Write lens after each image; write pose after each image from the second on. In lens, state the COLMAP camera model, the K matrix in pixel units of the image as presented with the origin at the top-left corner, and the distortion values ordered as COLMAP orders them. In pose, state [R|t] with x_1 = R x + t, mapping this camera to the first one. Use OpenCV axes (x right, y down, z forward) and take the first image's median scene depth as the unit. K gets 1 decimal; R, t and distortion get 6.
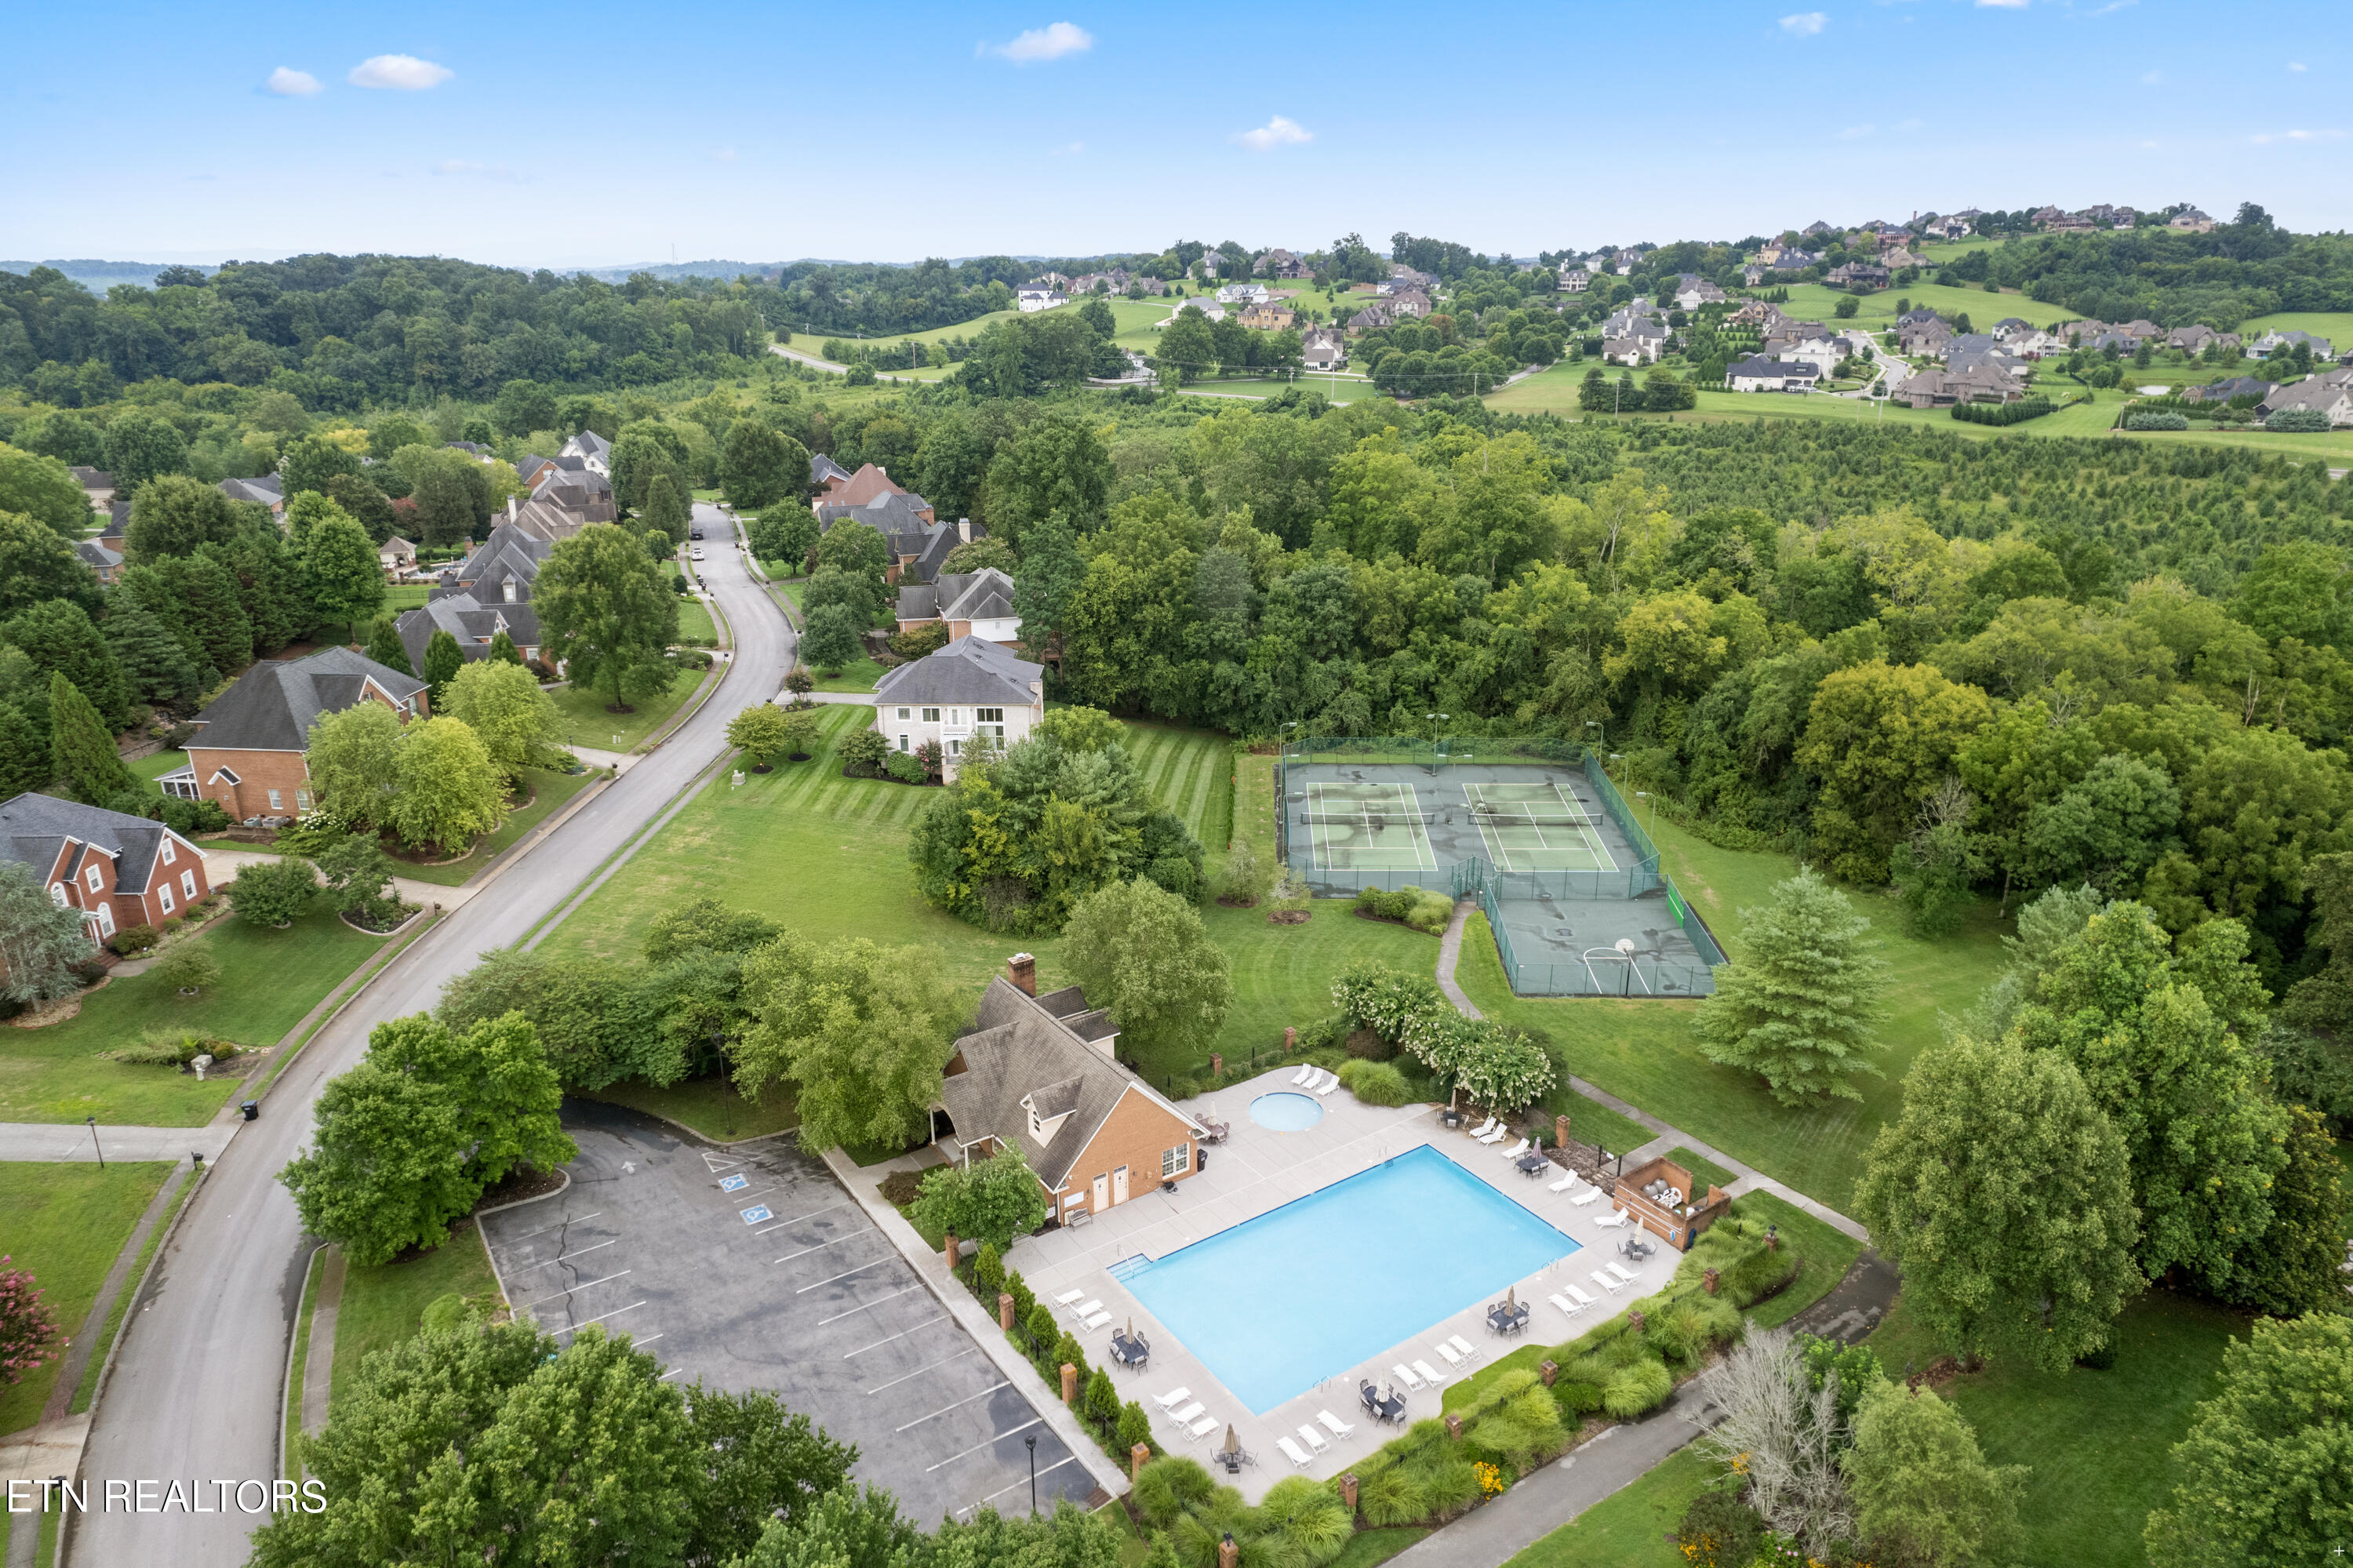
lens RADIAL K [[1502.2, 0, 1176.5], [0, 1502.2, 784.0], [0, 0, 1]] dist [-0.041261, 0.001768]
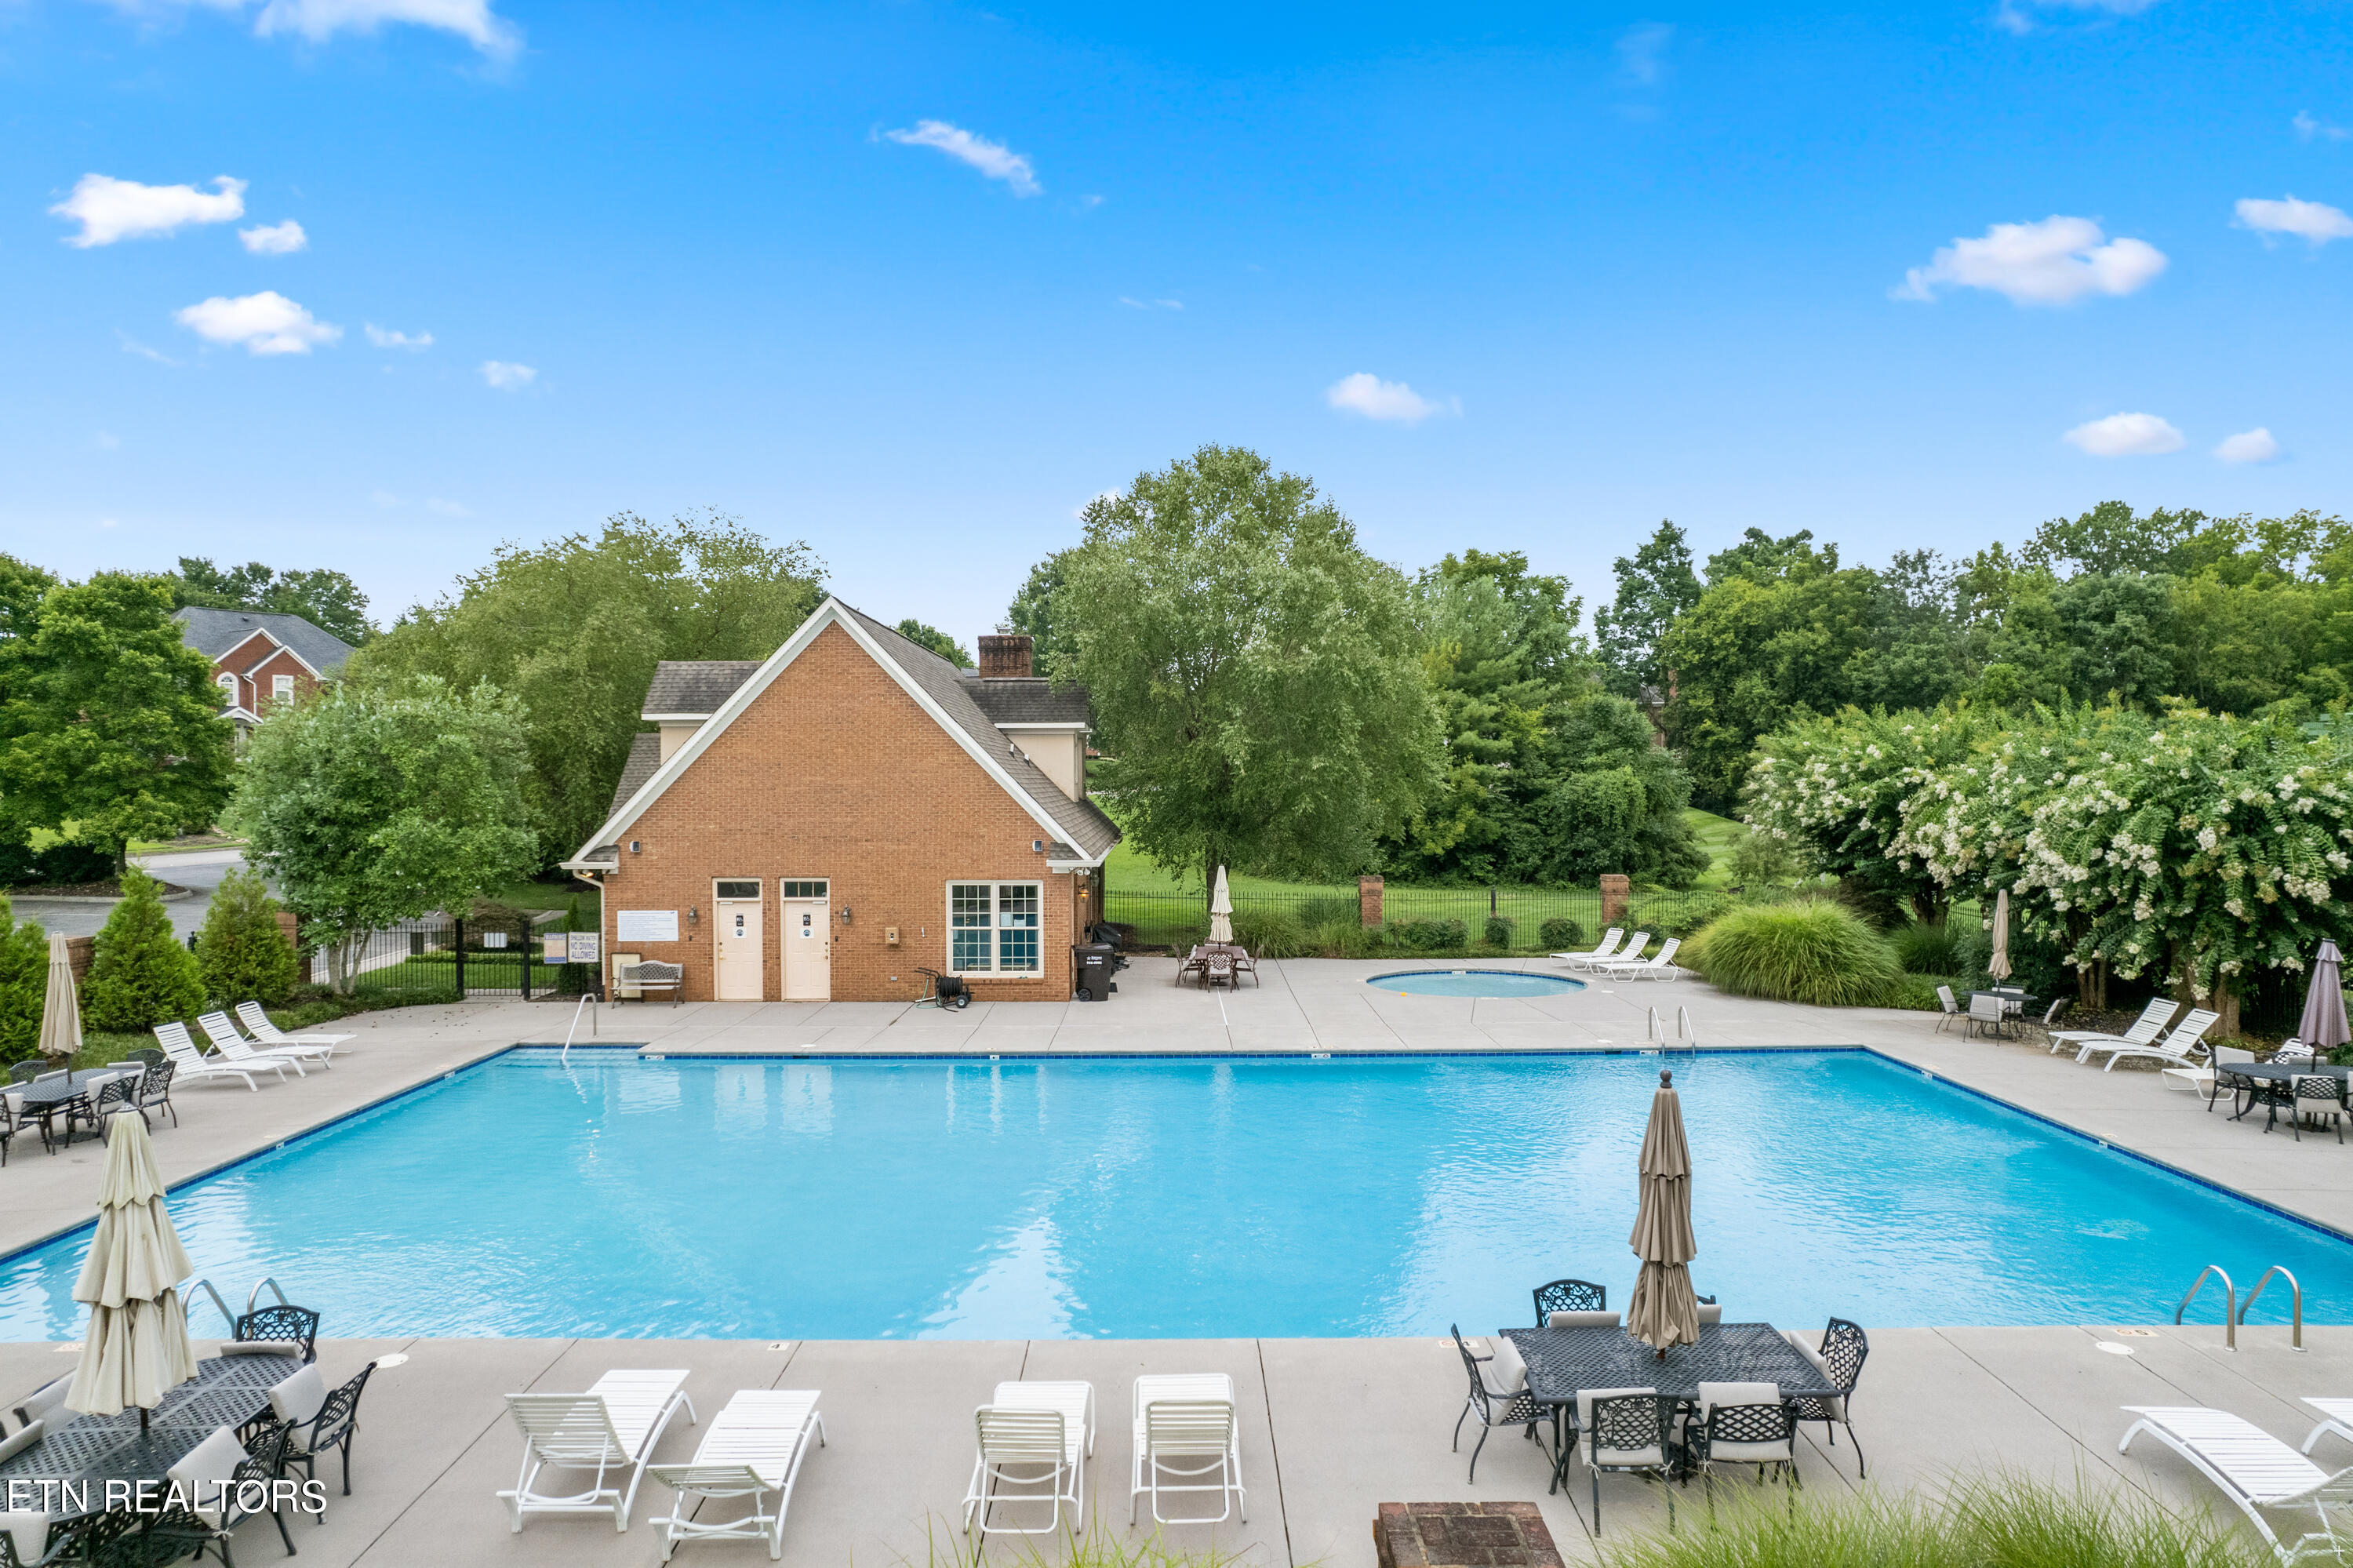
lens RADIAL K [[1502.2, 0, 1176.5], [0, 1502.2, 784.0], [0, 0, 1]] dist [-0.041261, 0.001768]
pose [[0.828598, 0.009060, -0.559771, 0.118668], [-0.193710, 0.942749, -0.271480, 0.161414], [0.525264, 0.333381, 0.782914, 0.396265]]
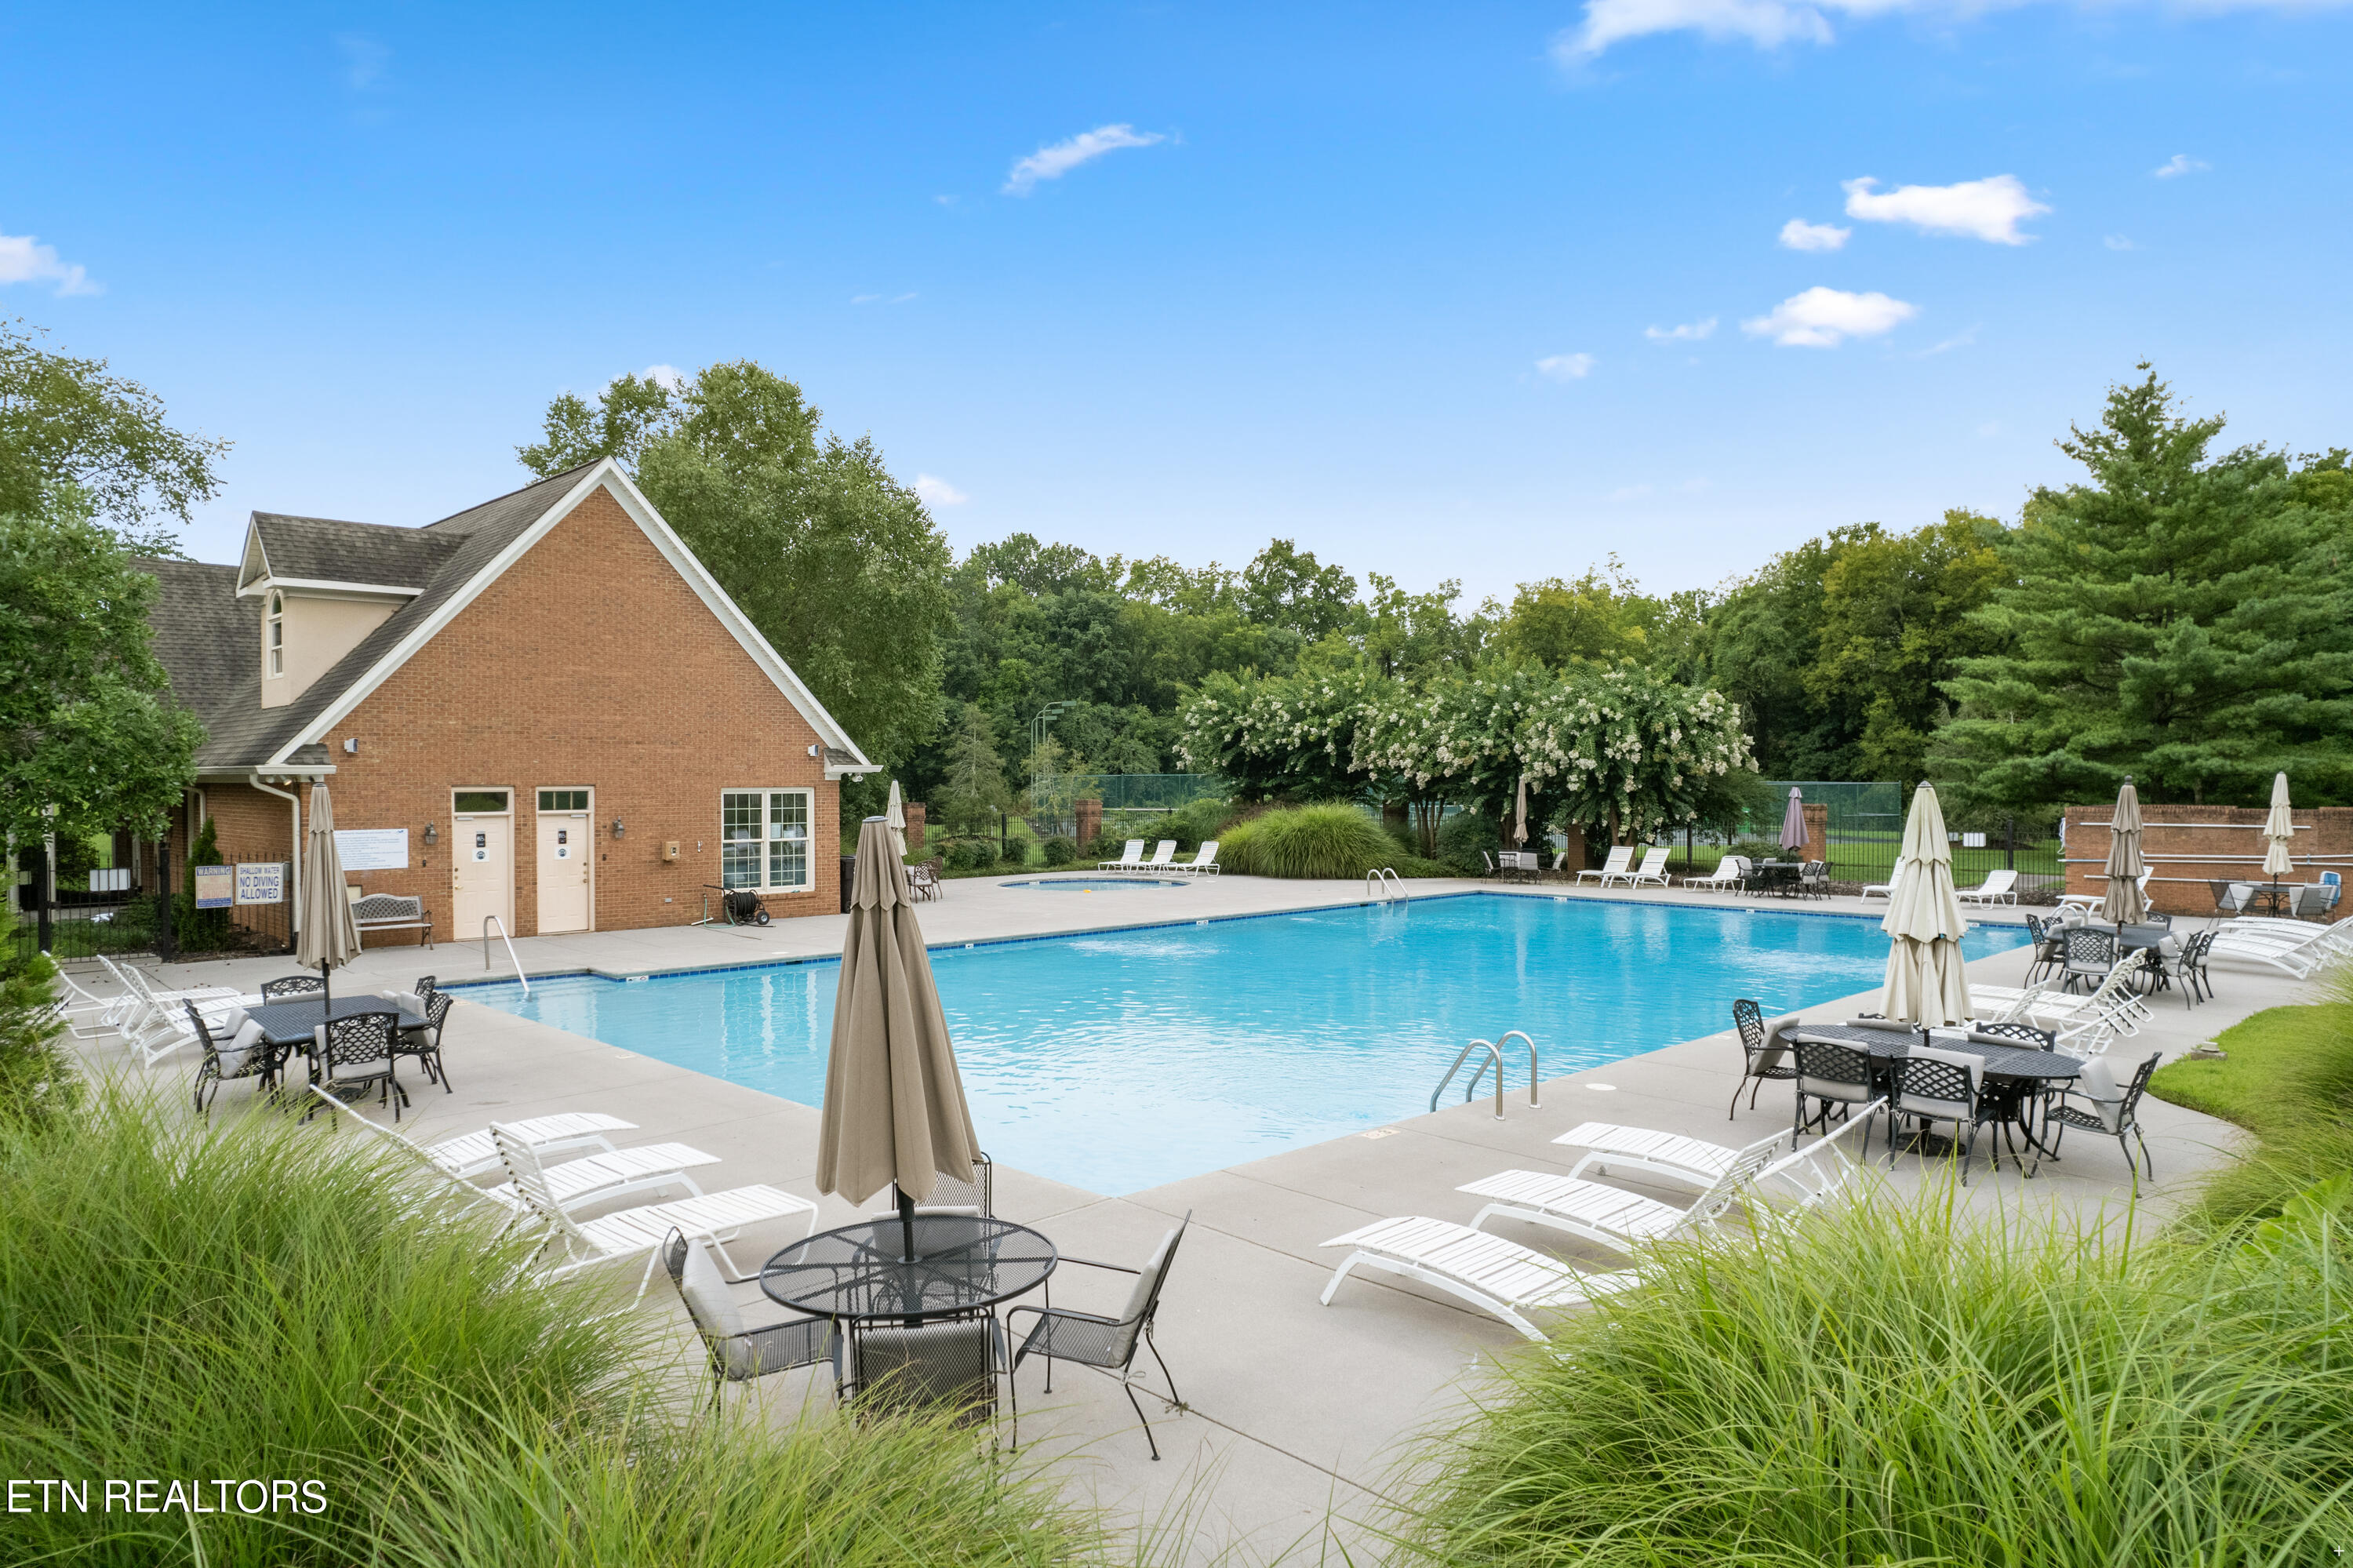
lens RADIAL K [[1502.2, 0, 1176.5], [0, 1502.2, 784.0], [0, 0, 1]] dist [-0.041261, 0.001768]
pose [[0.984001, 0.004927, 0.178096, 0.014540], [0.055066, 0.942265, -0.330311, 0.184698], [-0.169441, 0.334833, 0.926918, 0.367570]]
